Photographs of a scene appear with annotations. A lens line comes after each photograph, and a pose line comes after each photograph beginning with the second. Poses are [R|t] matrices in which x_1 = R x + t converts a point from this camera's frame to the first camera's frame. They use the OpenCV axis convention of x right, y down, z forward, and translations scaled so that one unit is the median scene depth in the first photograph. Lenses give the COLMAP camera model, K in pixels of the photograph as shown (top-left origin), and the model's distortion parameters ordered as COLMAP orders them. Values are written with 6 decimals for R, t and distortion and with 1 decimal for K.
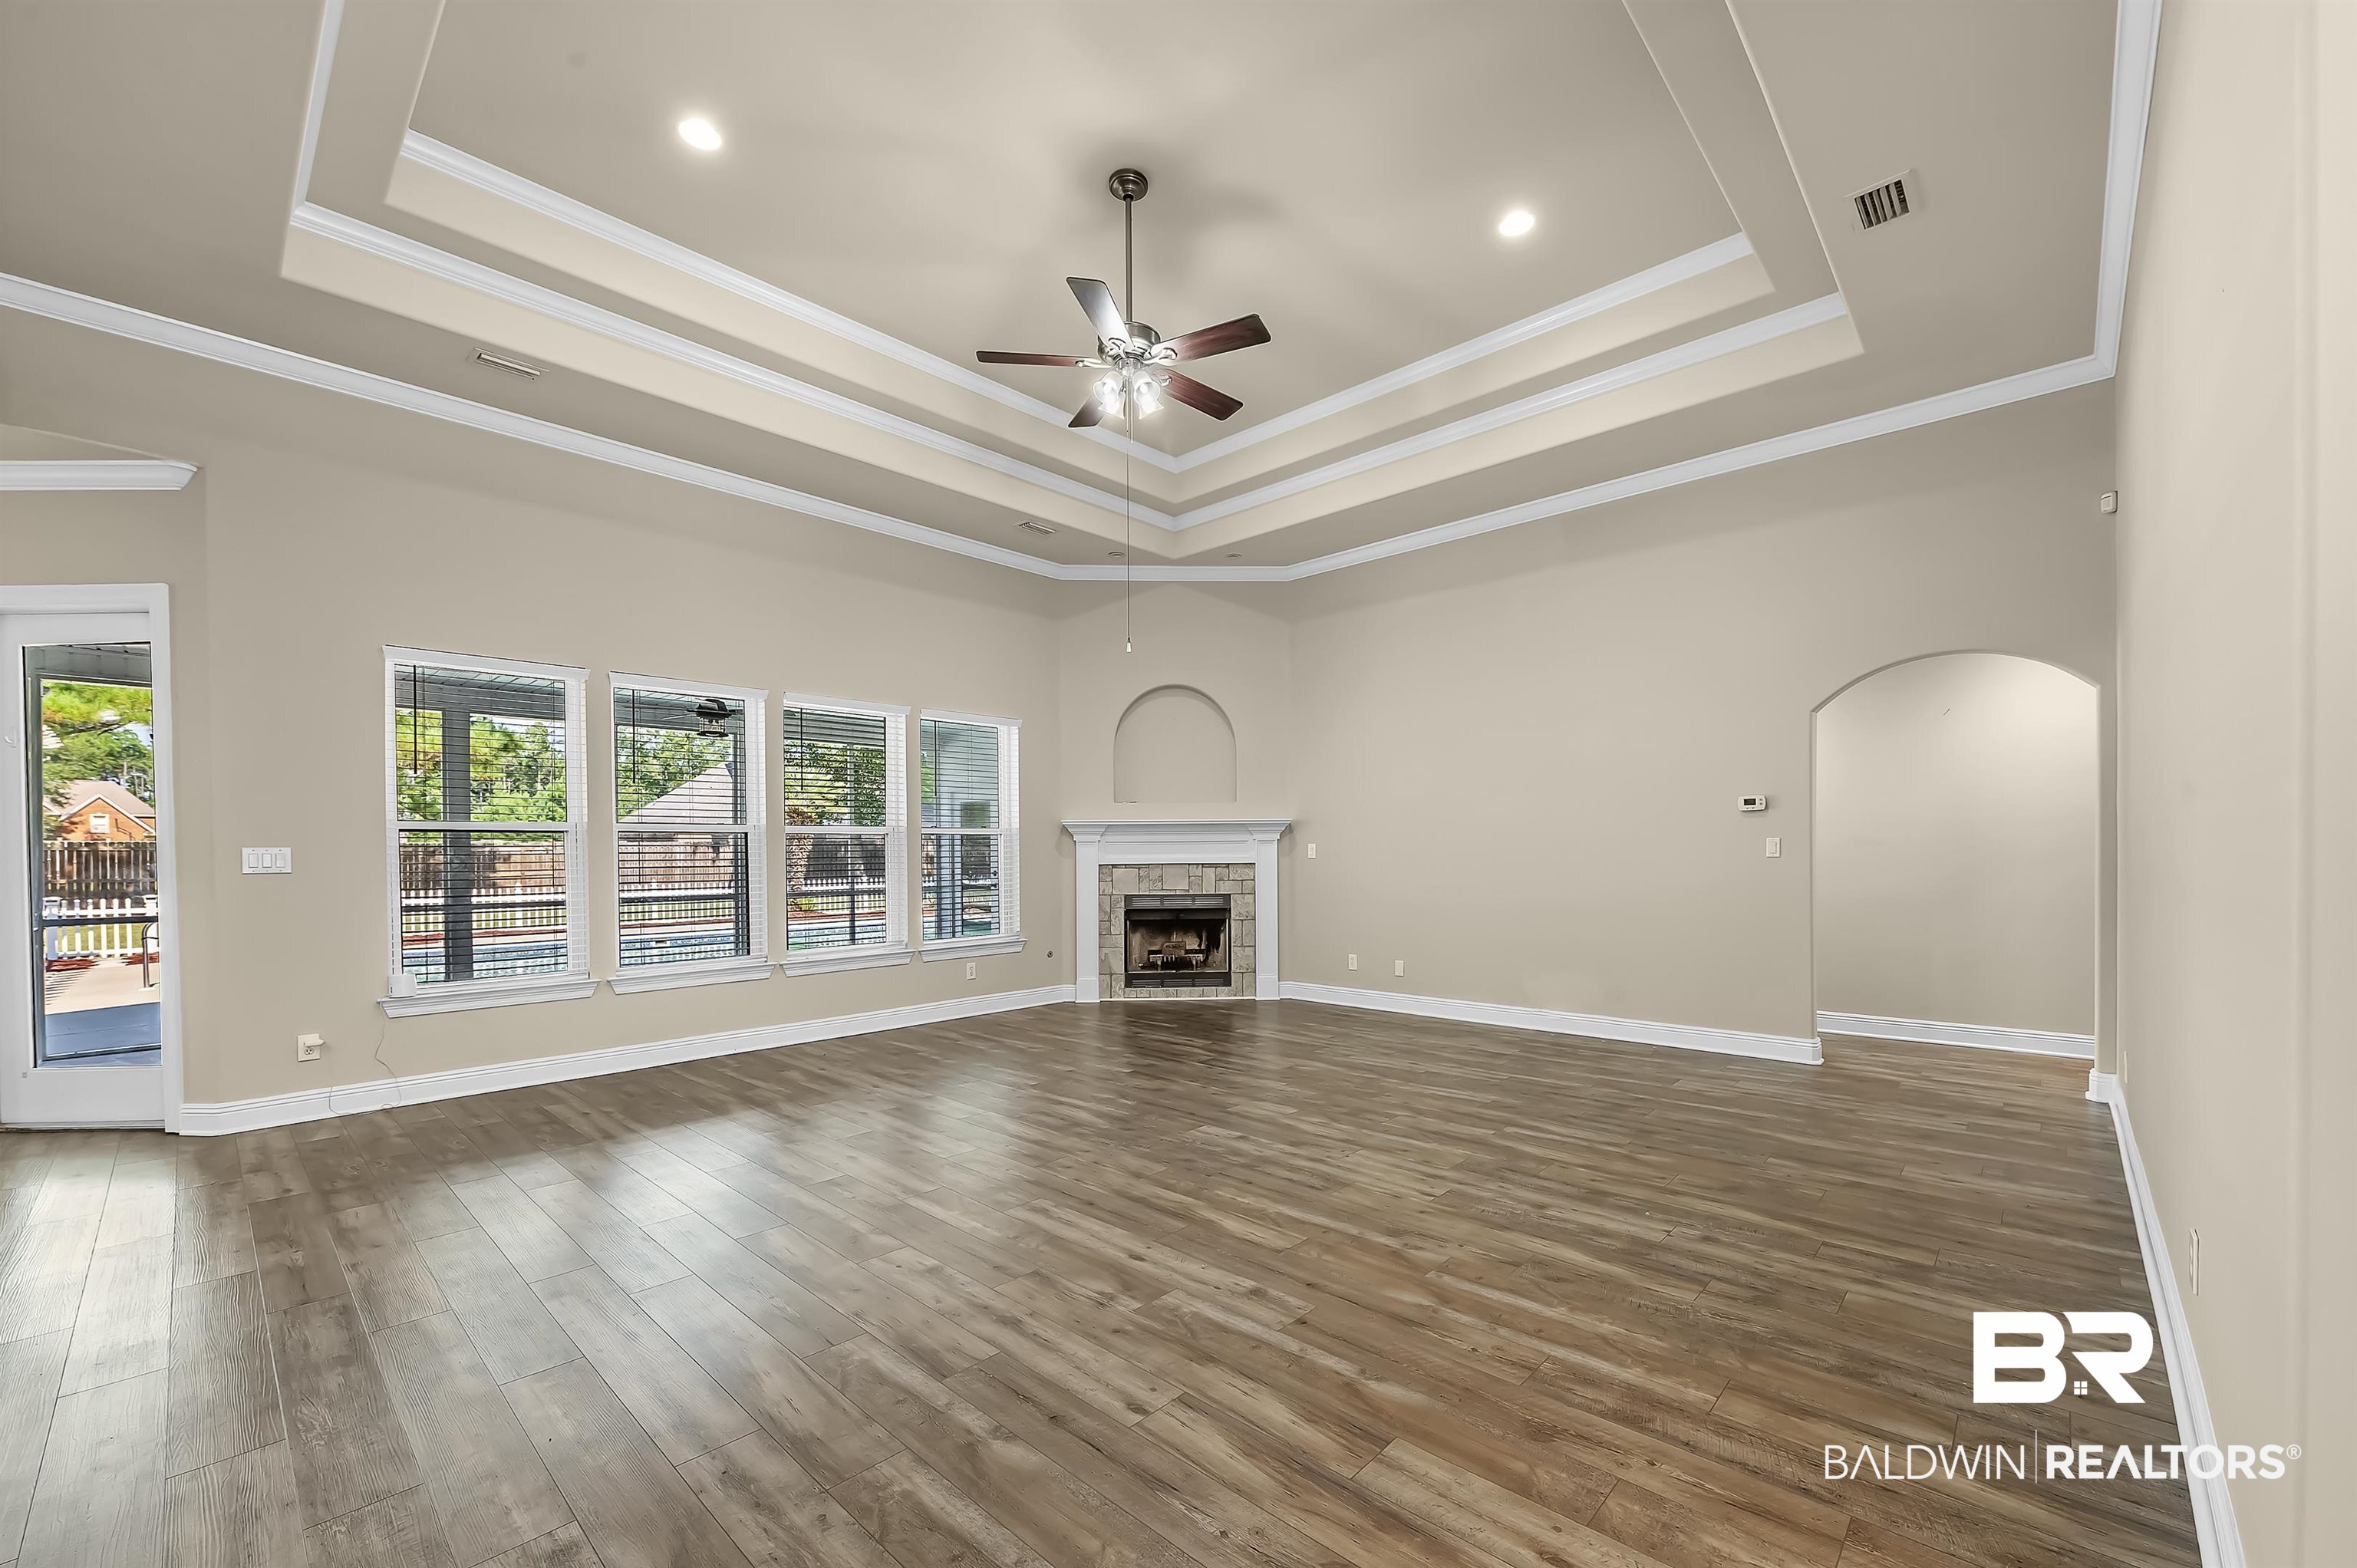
lens RADIAL K [[937.9, 0, 1200.9], [0, 937.9, 863.2], [0, 0, 1]] dist [-0.007258, -0.000096]
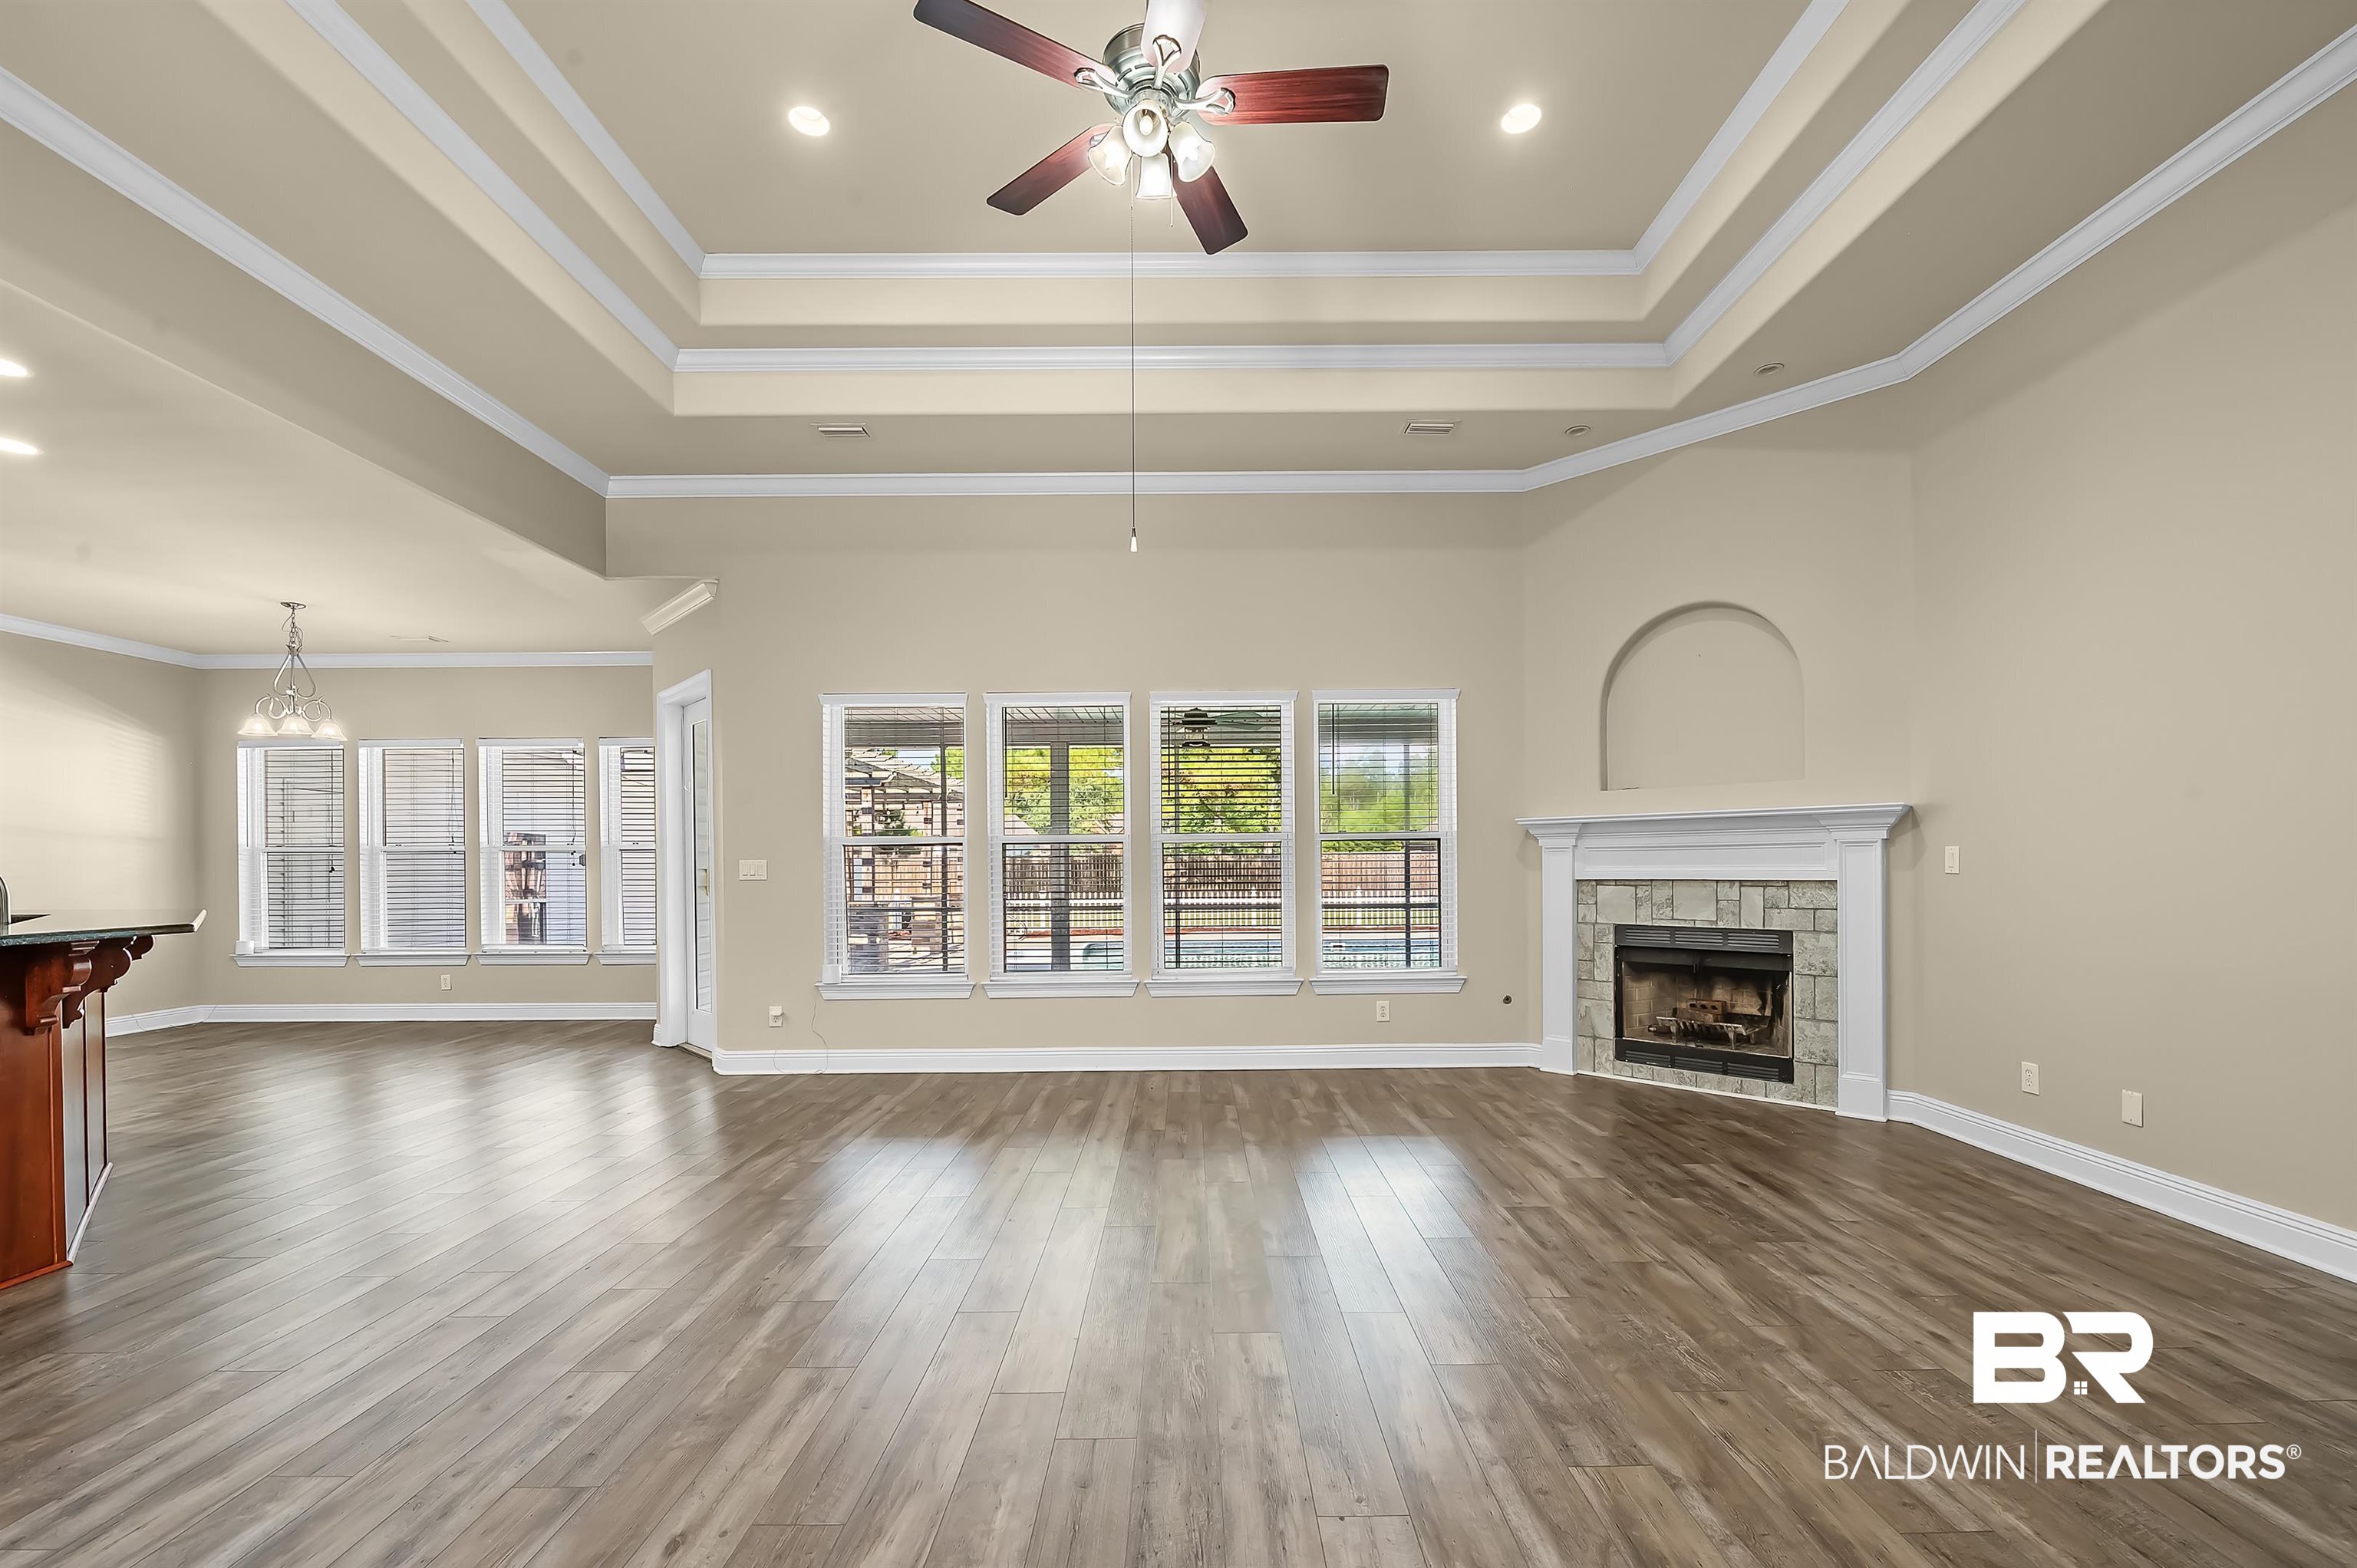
lens RADIAL K [[950.5, 0, 1201.9], [0, 950.5, 867.7], [0, 0, 1]] dist [-0.006331, -0.000062]
pose [[0.683093, 0.003826, -0.730322, 0.224087], [-0.007385, 0.999971, -0.001669, -0.004368], [0.730294, 0.006533, 0.683101, 0.311752]]
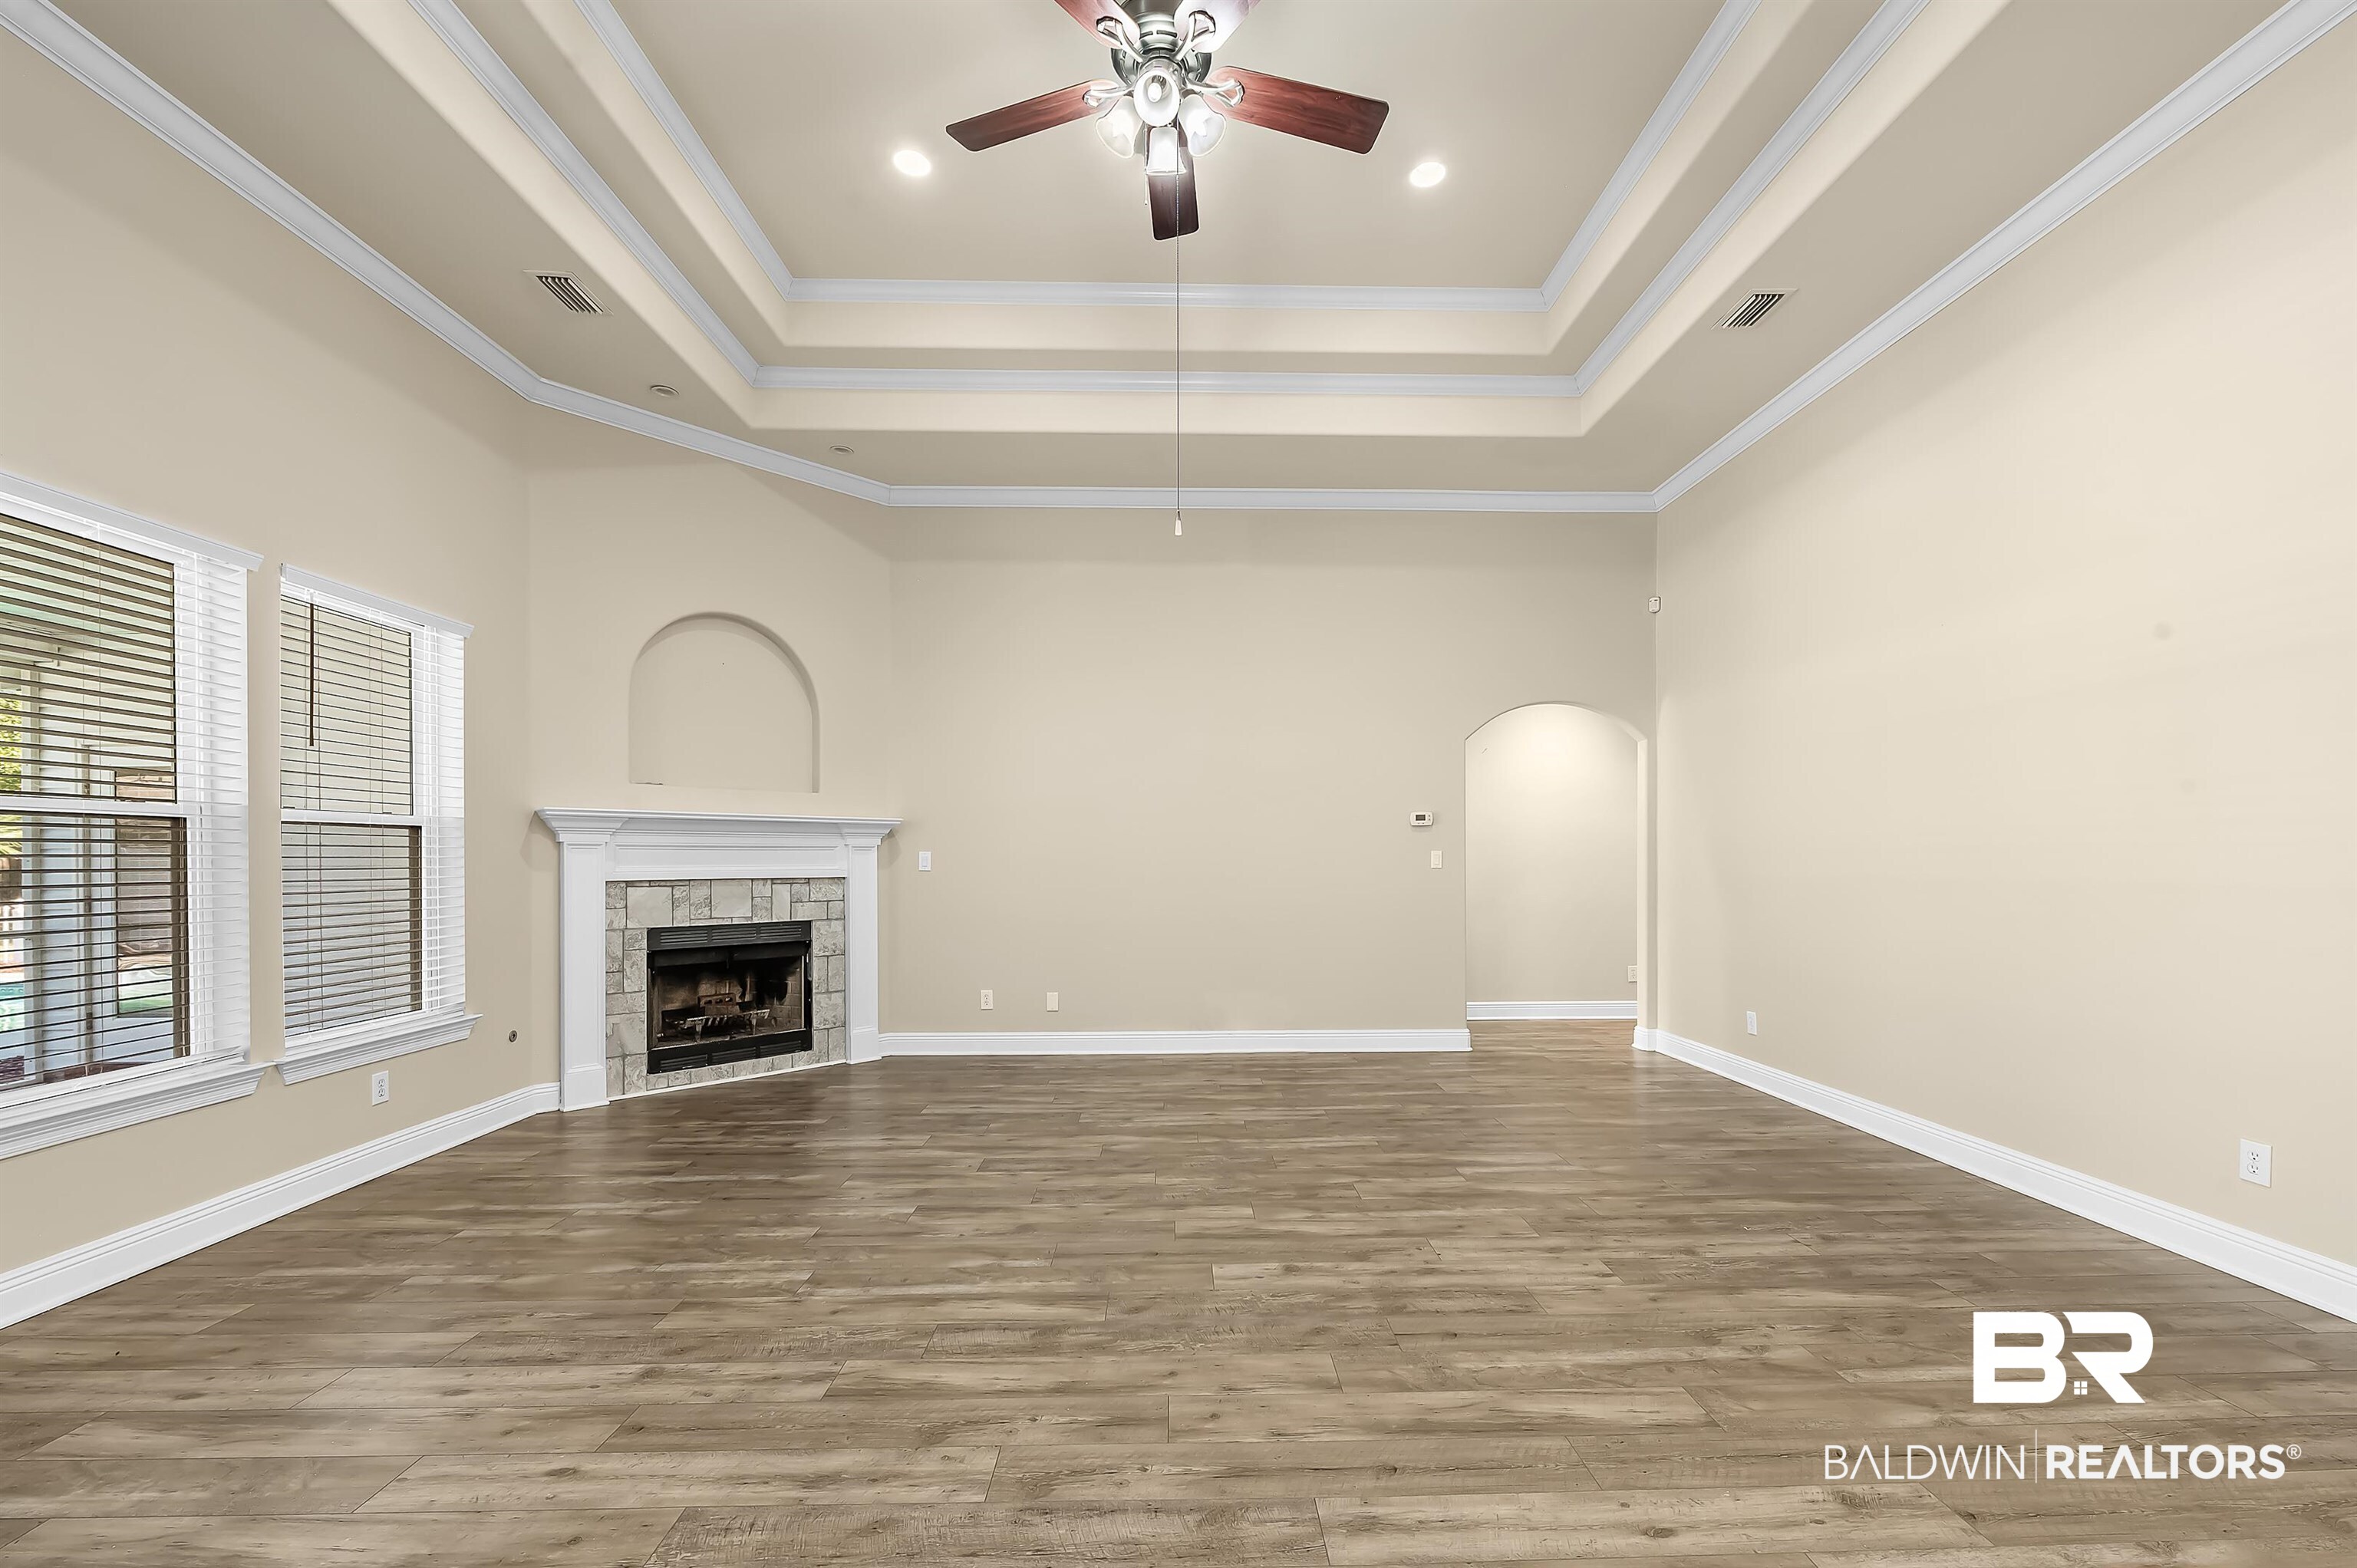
lens RADIAL K [[937.9, 0, 1200.9], [0, 937.9, 863.2], [0, 0, 1]] dist [-0.007258, -0.000096]
pose [[0.717796, 0.003239, 0.696246, -0.259979], [0.006282, 0.999918, -0.011129, -0.001201], [-0.696225, 0.012362, 0.717717, 0.287473]]
